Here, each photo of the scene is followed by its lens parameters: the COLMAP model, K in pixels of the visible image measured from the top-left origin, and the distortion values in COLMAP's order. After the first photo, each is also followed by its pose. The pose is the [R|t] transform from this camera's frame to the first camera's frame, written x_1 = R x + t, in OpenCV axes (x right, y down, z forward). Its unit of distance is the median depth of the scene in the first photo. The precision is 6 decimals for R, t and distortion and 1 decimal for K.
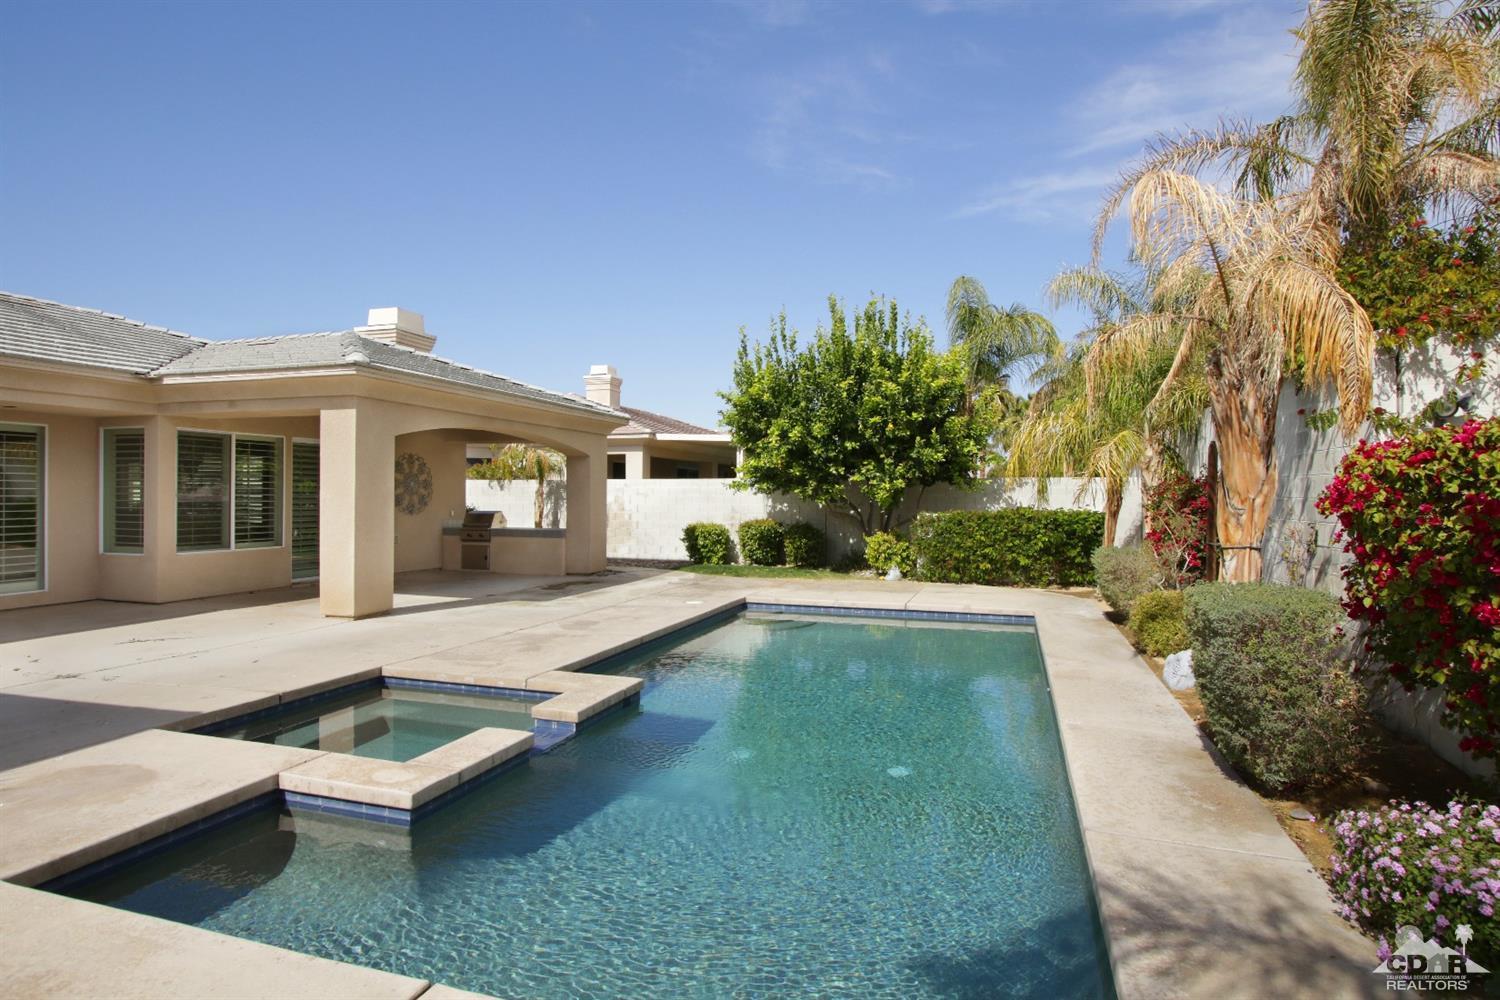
lens RADIAL K [[828.4, 0, 743.5], [0, 828.4, 502.2], [0, 0, 1]] dist [-0.008157, 0.003935]
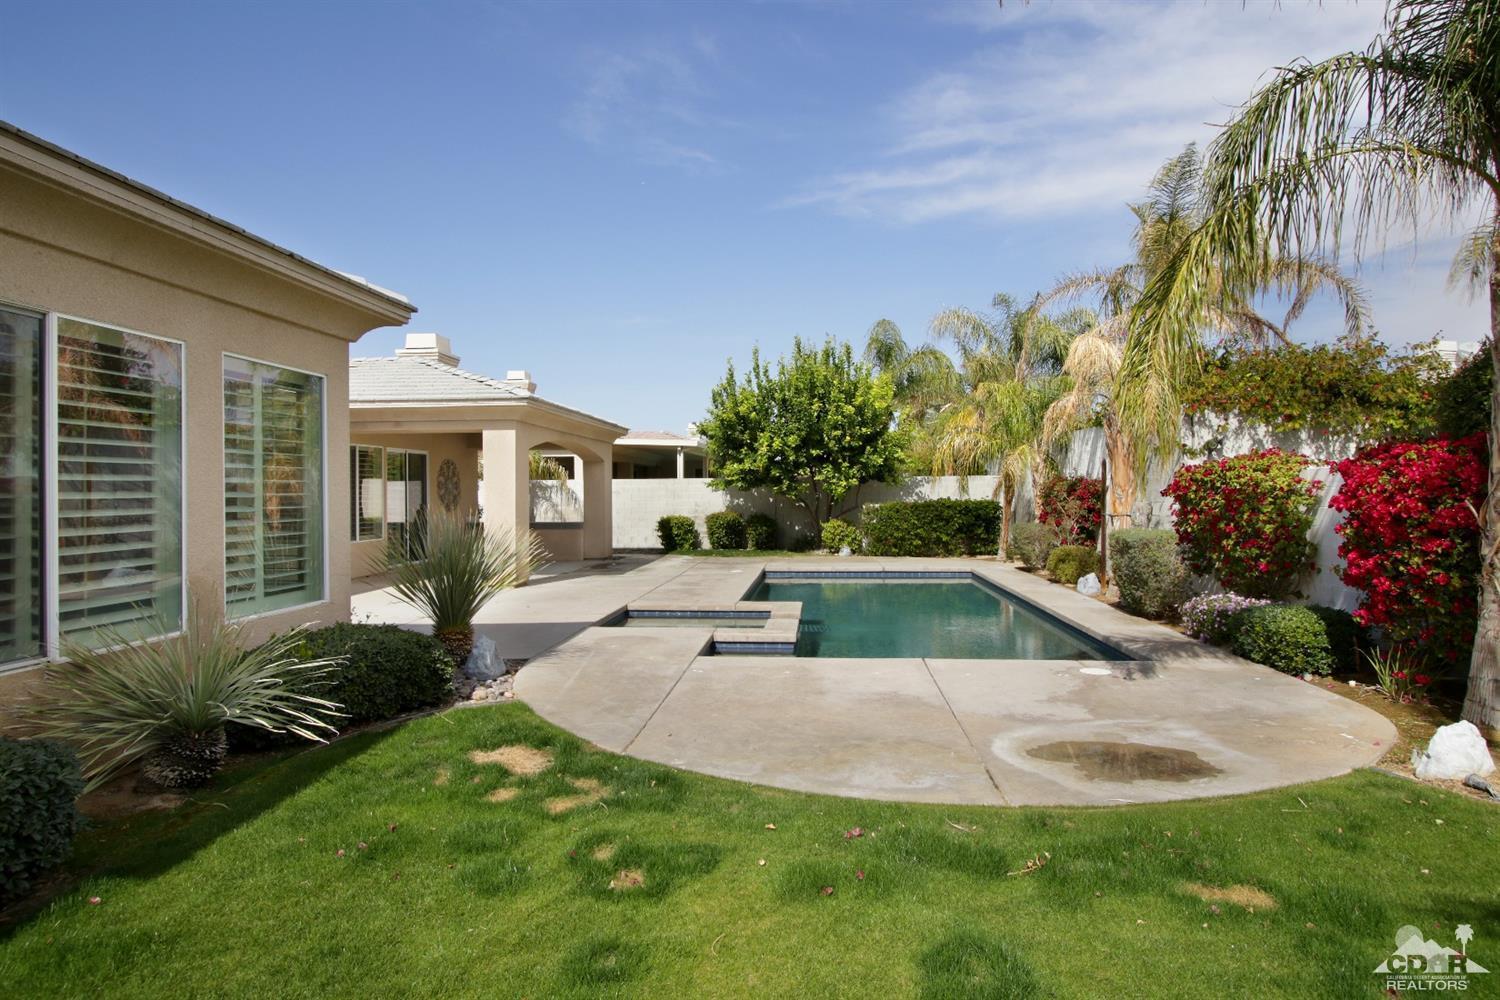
lens RADIAL K [[910.6, 0, 752.9], [0, 910.6, 496.2], [0, 0, 1]] dist [0.038386, 0.000023]
pose [[0.970511, -0.012551, 0.240730, -0.310520], [0.013490, 0.999906, -0.002255, 0.001689], [-0.240679, 0.005437, 0.970589, -0.360650]]
